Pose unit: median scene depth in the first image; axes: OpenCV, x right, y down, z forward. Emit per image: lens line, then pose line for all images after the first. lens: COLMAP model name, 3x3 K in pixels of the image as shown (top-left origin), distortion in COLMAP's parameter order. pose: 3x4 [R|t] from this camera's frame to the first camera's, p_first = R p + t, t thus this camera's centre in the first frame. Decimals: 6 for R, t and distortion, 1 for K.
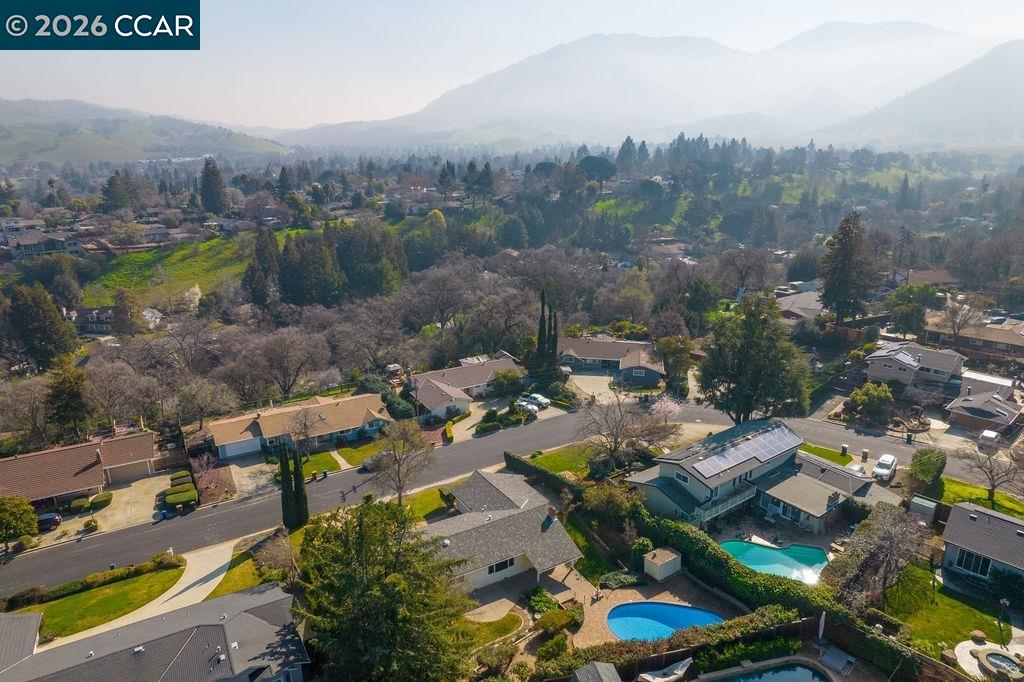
lens RADIAL K [[647.5, 0, 512.0], [0, 647.5, 341.0], [0, 0, 1]] dist [-0.092369, 0.091414]
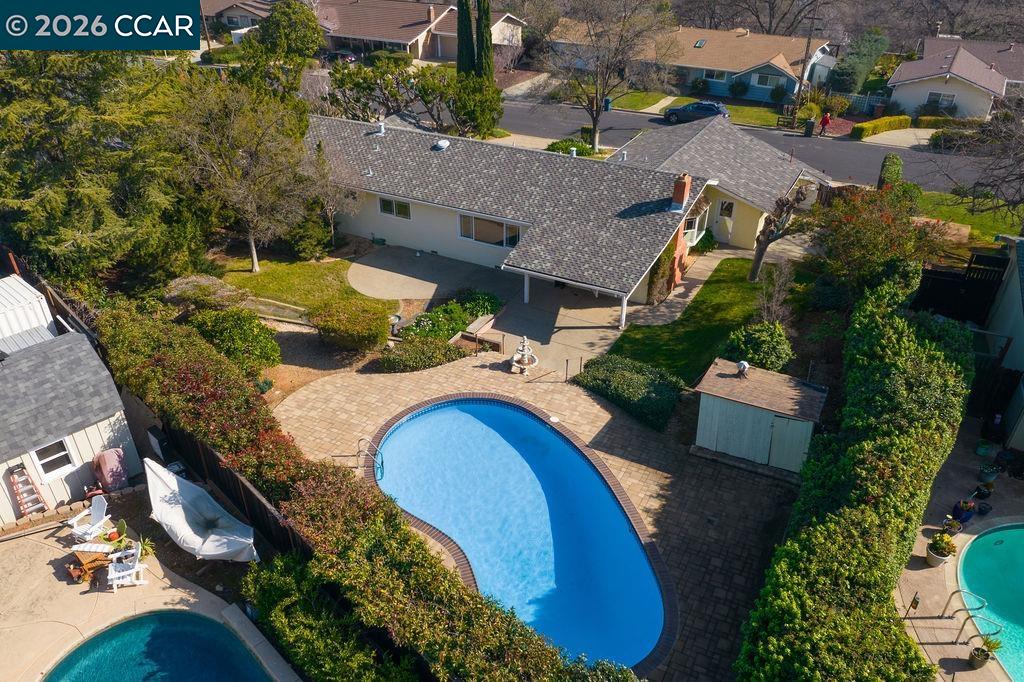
lens RADIAL K [[773.8, 0, 482.4], [0, 773.8, 381.6], [0, 0, 1]] dist [-0.044148, 0.004219]
pose [[0.482631, 0.488615, -0.726858, 0.286963], [-0.238776, 0.871883, 0.427558, 0.147027], [0.842647, -0.032797, 0.537467, 0.484997]]
